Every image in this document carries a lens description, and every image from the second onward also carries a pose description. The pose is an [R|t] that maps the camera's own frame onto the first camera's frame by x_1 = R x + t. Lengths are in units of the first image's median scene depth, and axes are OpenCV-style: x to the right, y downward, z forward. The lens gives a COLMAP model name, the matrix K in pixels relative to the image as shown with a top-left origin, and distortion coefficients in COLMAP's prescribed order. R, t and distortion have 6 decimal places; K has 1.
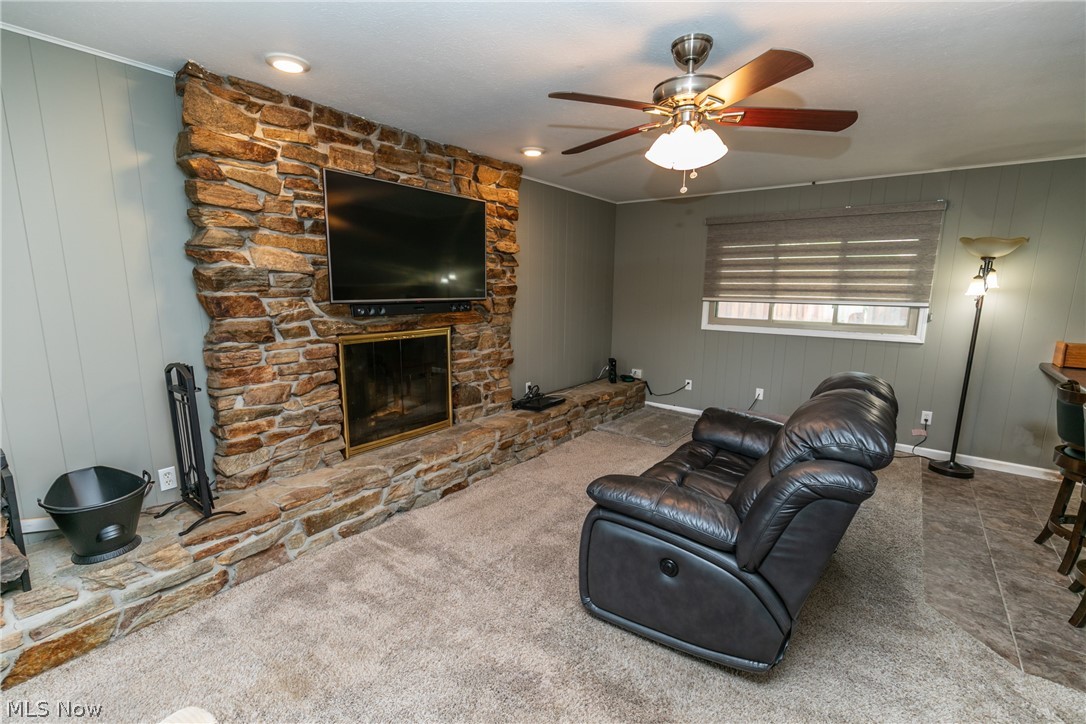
lens RADIAL K [[482.7, 0, 542.6], [0, 482.7, 369.1], [0, 0, 1]] dist [0.001678, -0.000093]
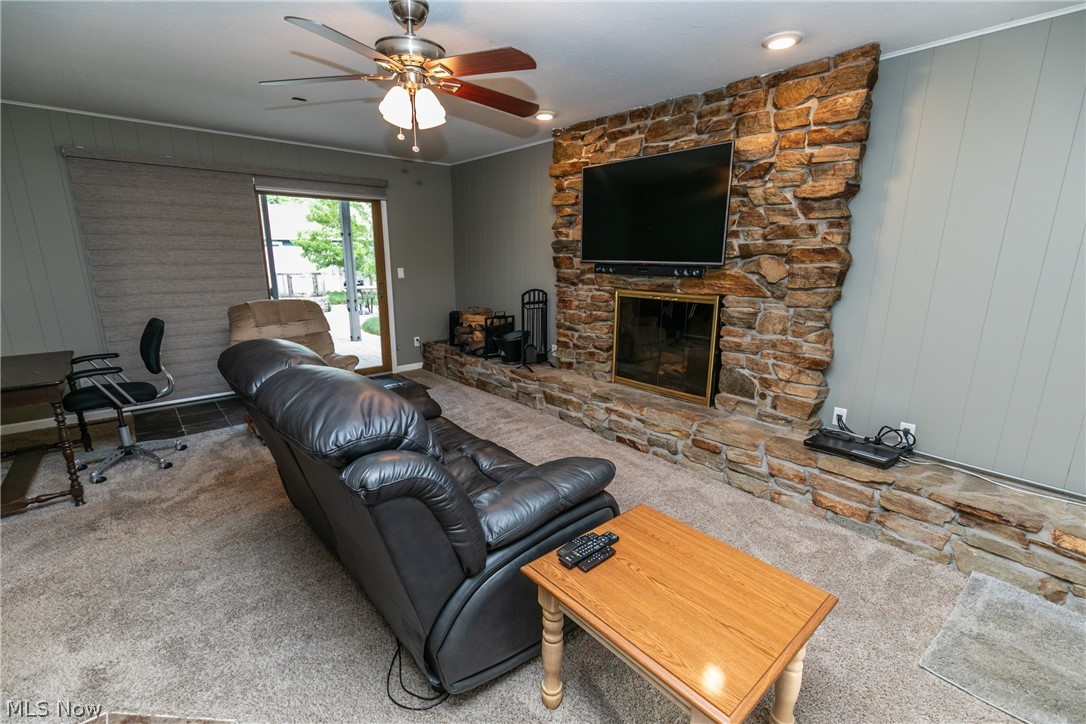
lens RADIAL K [[482.7, 0, 542.6], [0, 482.7, 369.1], [0, 0, 1]] dist [0.001678, -0.000093]
pose [[-0.212371, 0.217296, -0.952723, 0.915480], [-0.174247, 0.950916, 0.255726, -0.159181], [0.961528, 0.220318, -0.164084, 1.052753]]
